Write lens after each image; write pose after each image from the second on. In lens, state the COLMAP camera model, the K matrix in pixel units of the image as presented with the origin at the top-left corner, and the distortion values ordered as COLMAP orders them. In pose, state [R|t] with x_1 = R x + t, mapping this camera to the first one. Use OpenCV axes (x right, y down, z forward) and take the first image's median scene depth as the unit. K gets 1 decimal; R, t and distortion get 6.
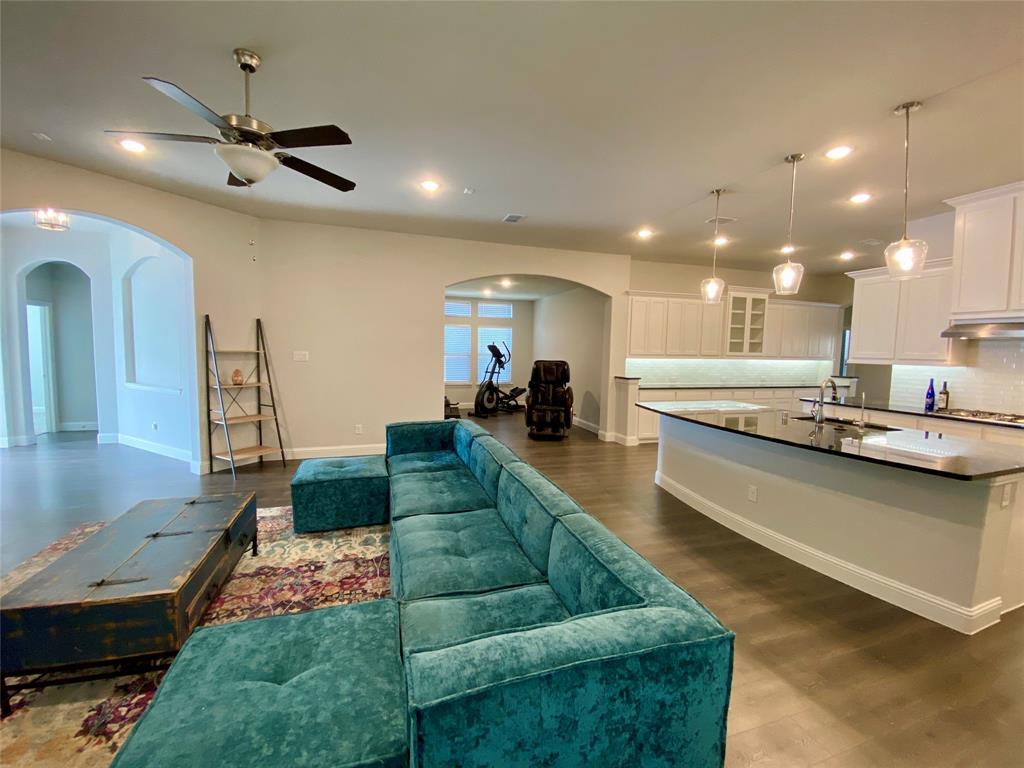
lens RADIAL K [[409.1, 0, 512.0], [0, 409.1, 384.0], [0, 0, 1]] dist [-0.046103, -0.000336]
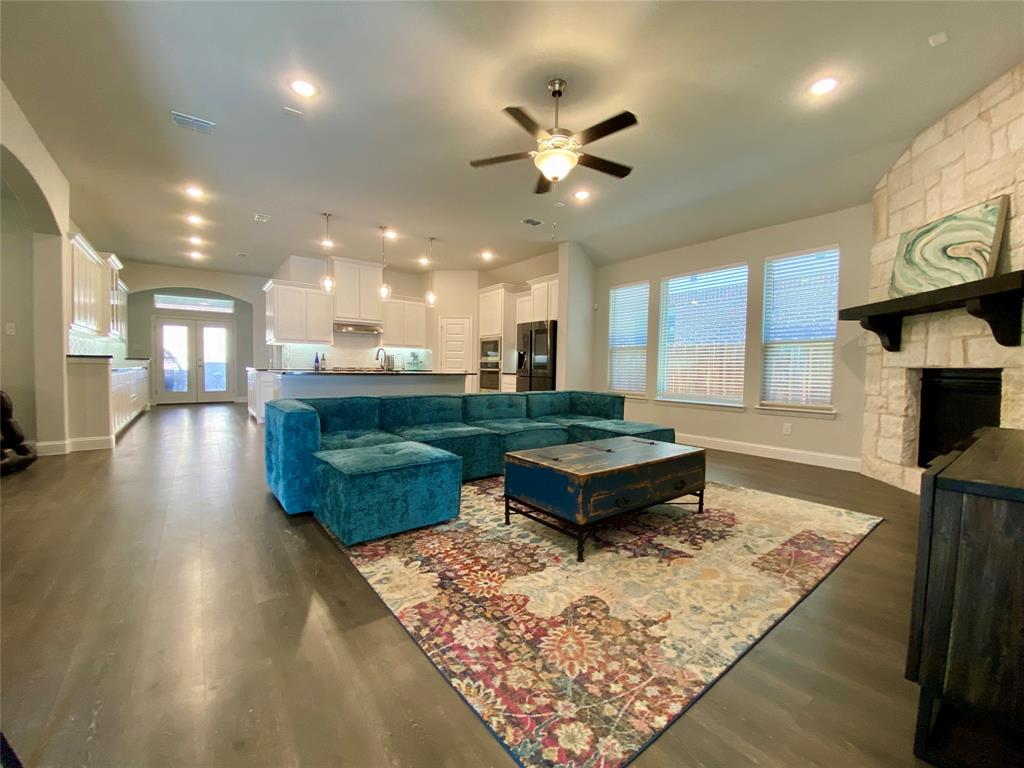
lens RADIAL K [[432.9, 0, 512.0], [0, 432.9, 384.0], [0, 0, 1]] dist [-0.001047, -0.000283]
pose [[-0.334492, -0.064464, 0.940191, -0.670856], [0.051516, 0.994915, 0.086543, 0.005058], [-0.940990, 0.077382, -0.329470, 0.547339]]
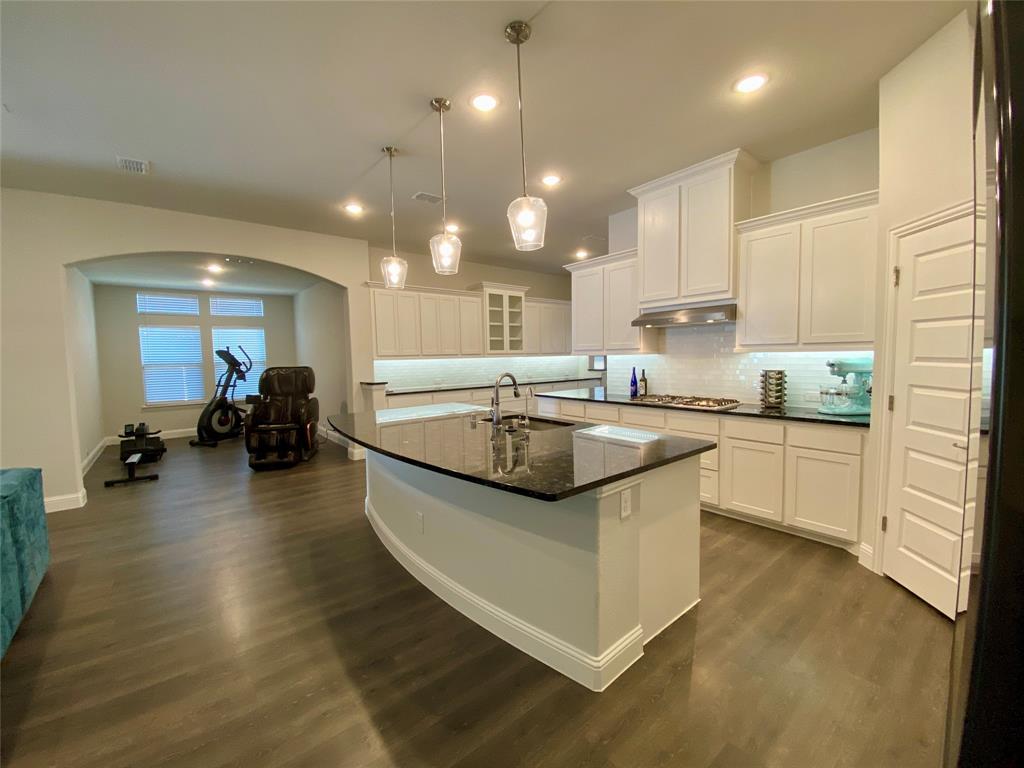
lens RADIAL K [[432.9, 0, 512.0], [0, 432.9, 384.0], [0, 0, 1]] dist [-0.001047, -0.000283]
pose [[0.894458, -0.059081, 0.443232, 0.179539], [0.065207, 0.997871, 0.001424, 0.005600], [-0.442372, 0.027628, 0.896406, 0.066045]]
